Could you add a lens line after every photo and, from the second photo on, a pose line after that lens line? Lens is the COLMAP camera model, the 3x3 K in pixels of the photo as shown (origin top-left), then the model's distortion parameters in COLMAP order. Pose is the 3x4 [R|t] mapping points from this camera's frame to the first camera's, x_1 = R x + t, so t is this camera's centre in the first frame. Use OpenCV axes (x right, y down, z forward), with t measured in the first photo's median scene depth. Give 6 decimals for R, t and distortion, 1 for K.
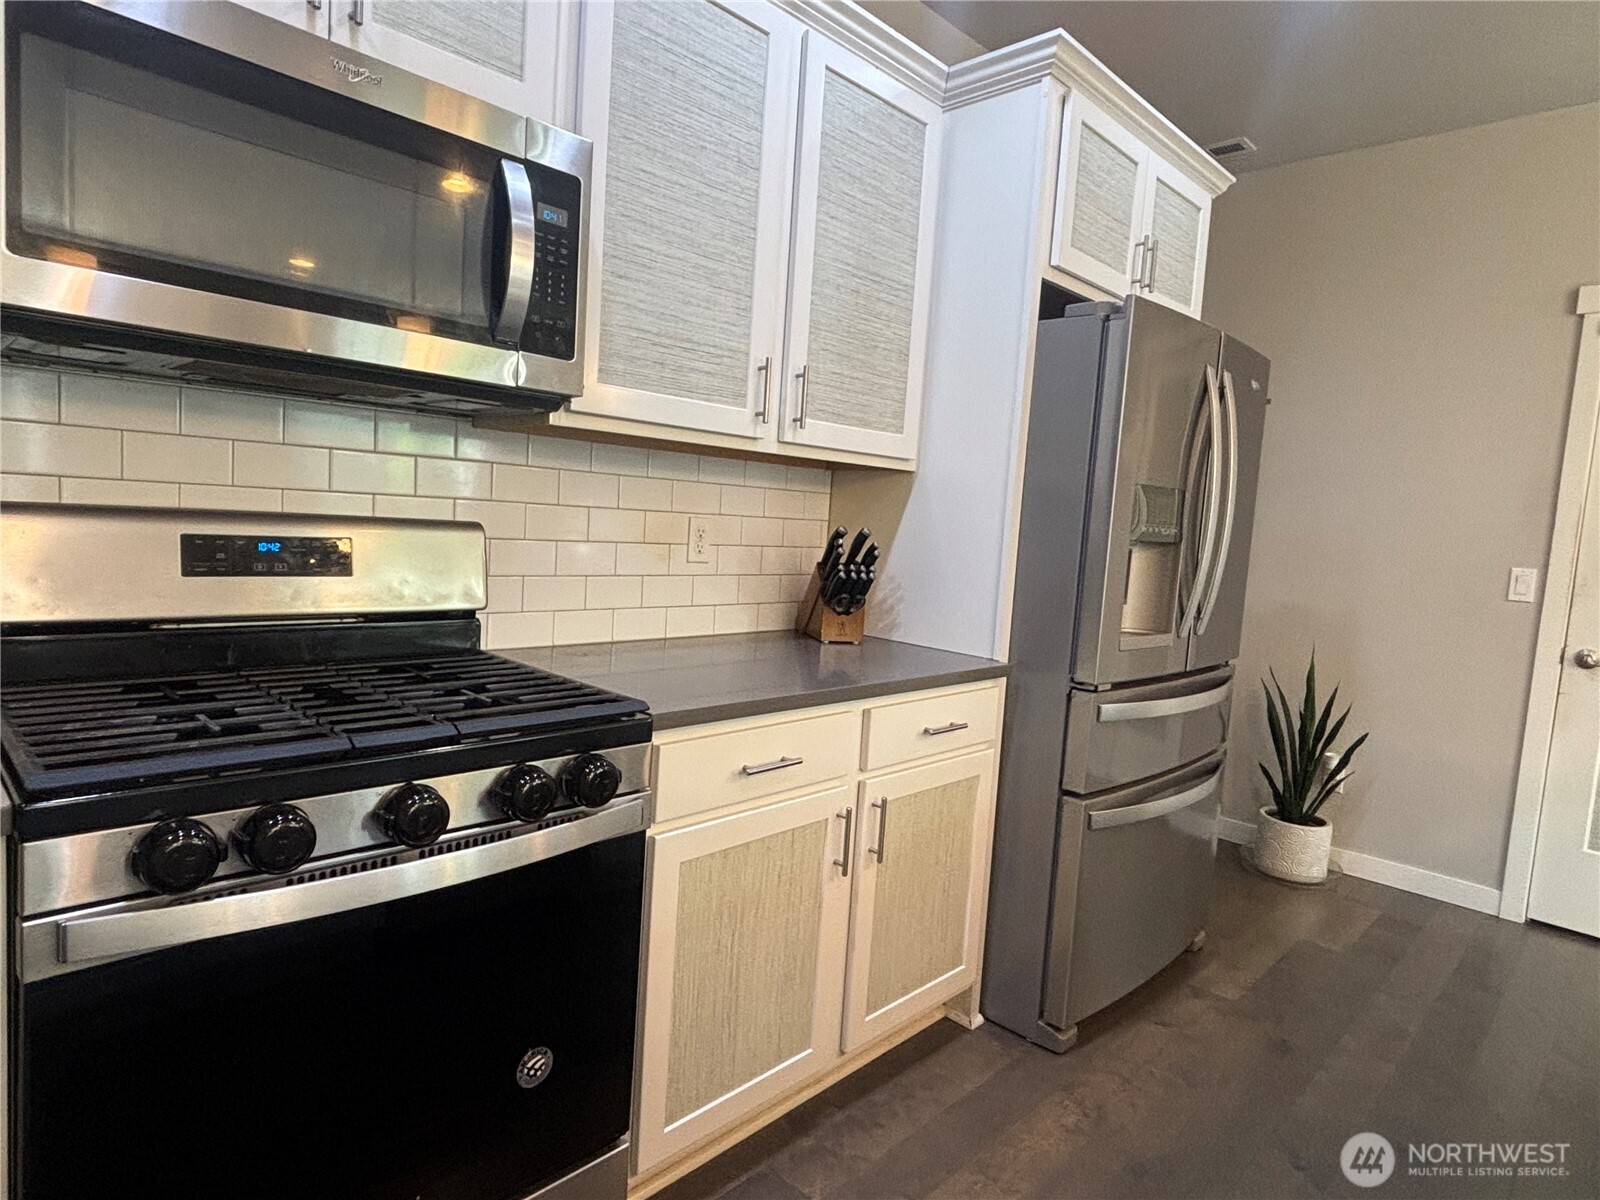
lens RADIAL K [[914.6, 0, 800.0], [0, 914.6, 600.0], [0, 0, 1]] dist [0.008807, -0.000870]
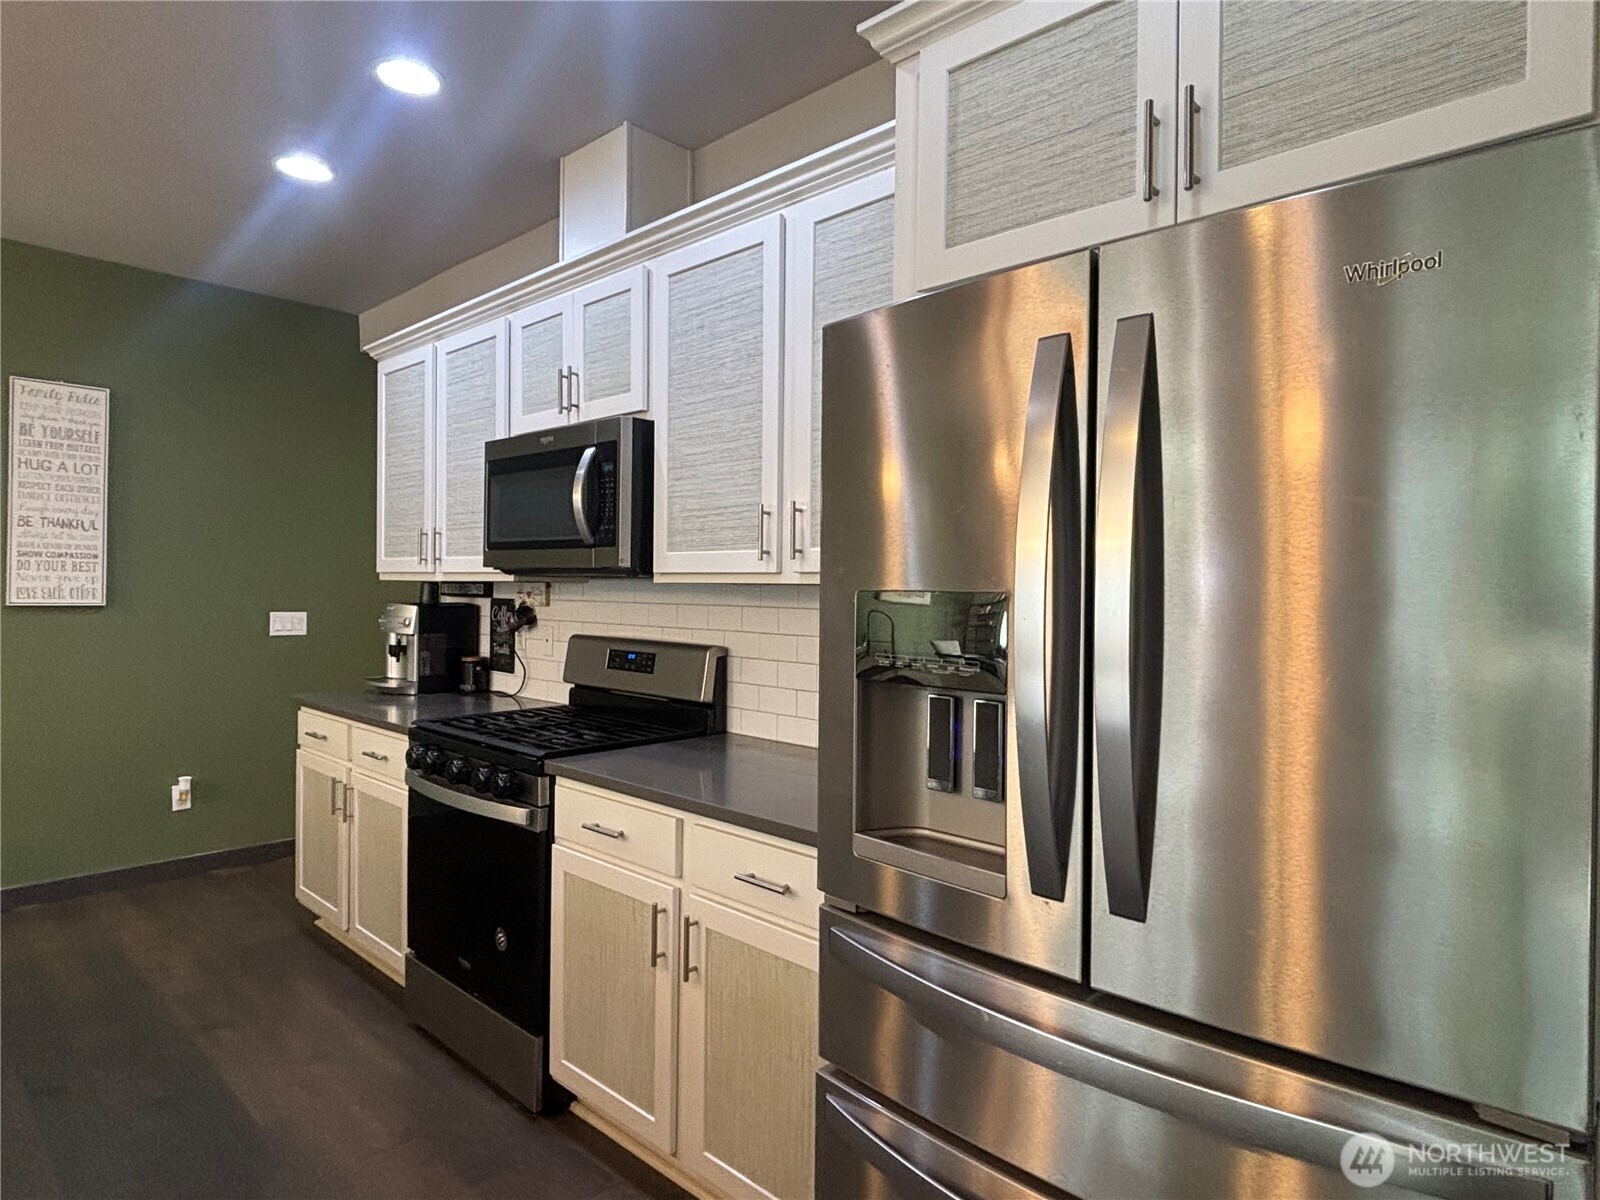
lens RADIAL K [[918.0, 0, 800.0], [0, 918.0, 600.0], [0, 0, 1]] dist [0.030563, -0.034409]
pose [[0.014211, -0.051119, -0.998591, 0.950161], [-0.105890, 0.992999, -0.052340, -0.076916], [0.994276, 0.106485, 0.008698, 0.897687]]
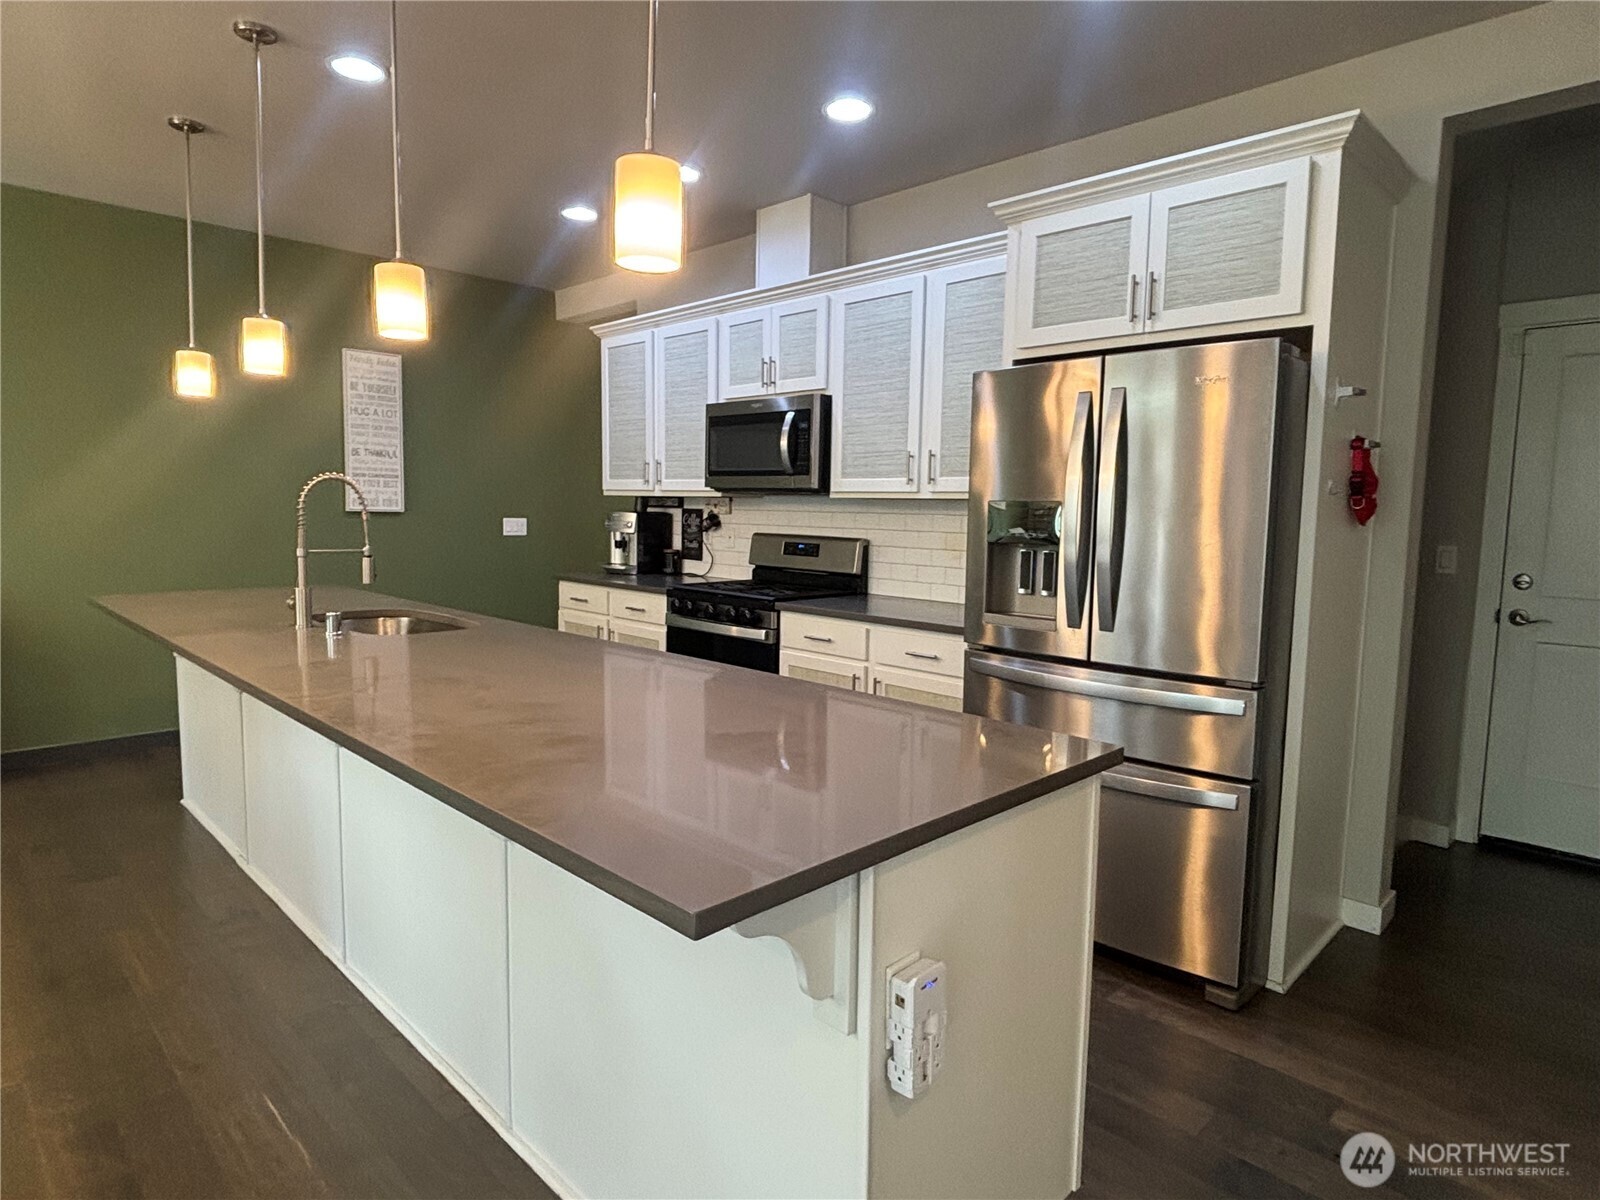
lens RADIAL K [[905.2, 0, 800.0], [0, 905.2, 600.0], [0, 0, 1]] dist [0.040039, -0.075780]
pose [[-0.014790, 0.038809, -0.999137, 1.630685], [-0.114372, 0.992622, 0.040249, -0.001203], [0.993328, 0.114868, -0.010242, 0.705415]]
